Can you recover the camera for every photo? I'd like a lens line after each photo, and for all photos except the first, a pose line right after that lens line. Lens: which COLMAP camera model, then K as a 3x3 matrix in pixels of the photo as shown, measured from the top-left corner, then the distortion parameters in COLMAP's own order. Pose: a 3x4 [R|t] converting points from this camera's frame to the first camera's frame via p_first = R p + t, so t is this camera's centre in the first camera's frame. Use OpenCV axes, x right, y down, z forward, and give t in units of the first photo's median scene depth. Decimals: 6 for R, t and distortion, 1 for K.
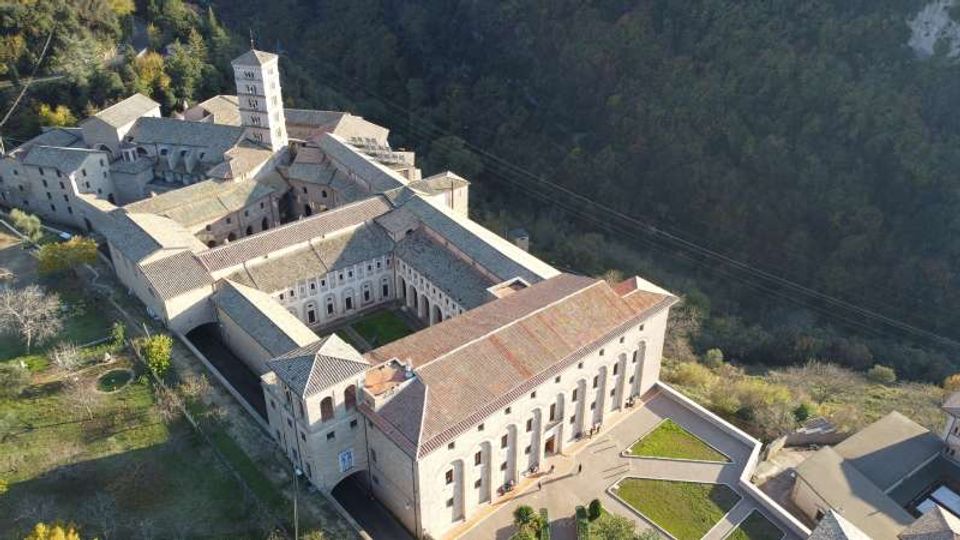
lens RADIAL K [[723.3, 0, 478.3], [0, 723.3, 266.4], [0, 0, 1]] dist [0.002674, -0.004369]
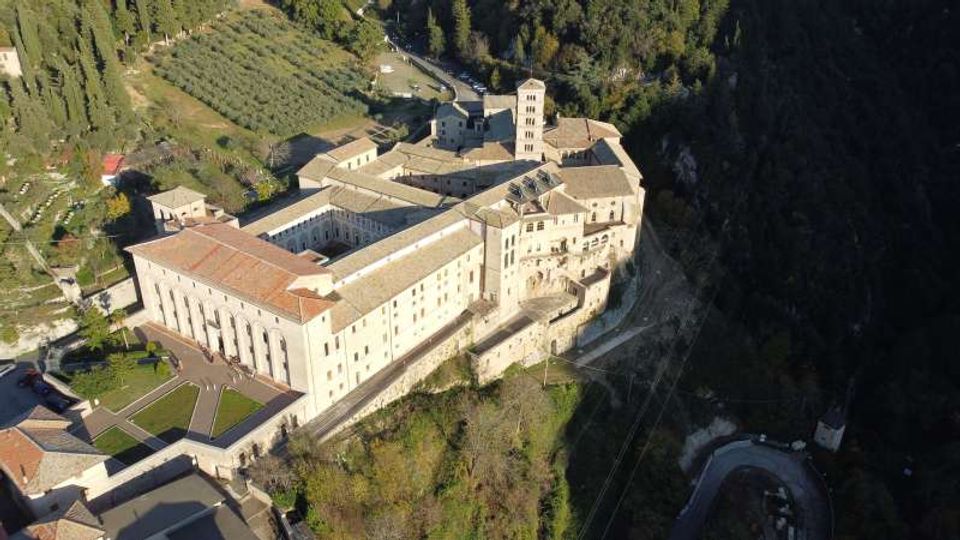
lens RADIAL K [[723.3, 0, 478.3], [0, 723.3, 266.4], [0, 0, 1]] dist [0.002674, -0.004369]
pose [[0.253638, 0.446864, -0.857893, 1.038786], [-0.502837, 0.818555, 0.277709, -0.391984], [0.826331, 0.360943, 0.432316, 0.584833]]
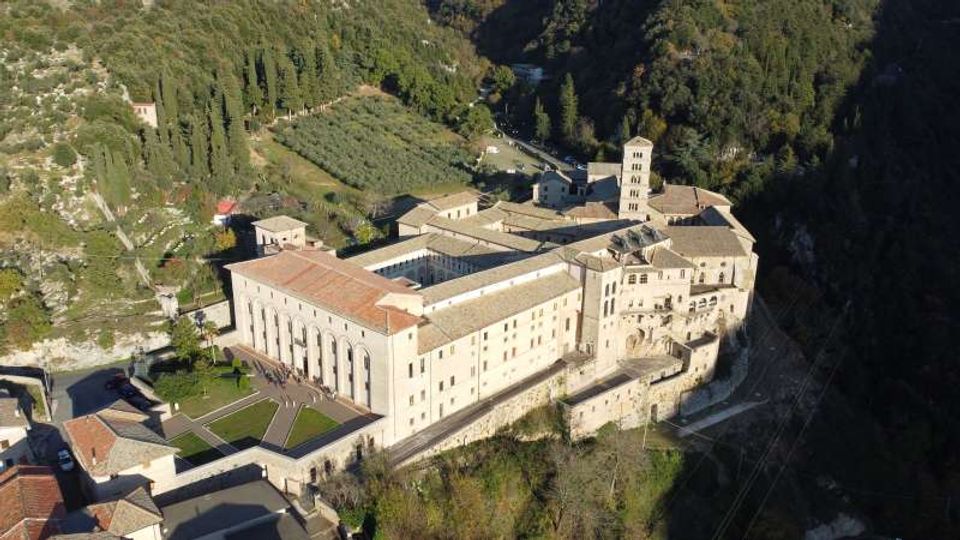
lens RADIAL K [[723.3, 0, 478.3], [0, 723.3, 266.4], [0, 0, 1]] dist [0.002674, -0.004369]
pose [[0.111901, 0.311211, -0.943730, 1.040480], [-0.517577, 0.828959, 0.211992, -0.276315], [0.848288, 0.464731, 0.253837, 0.655100]]
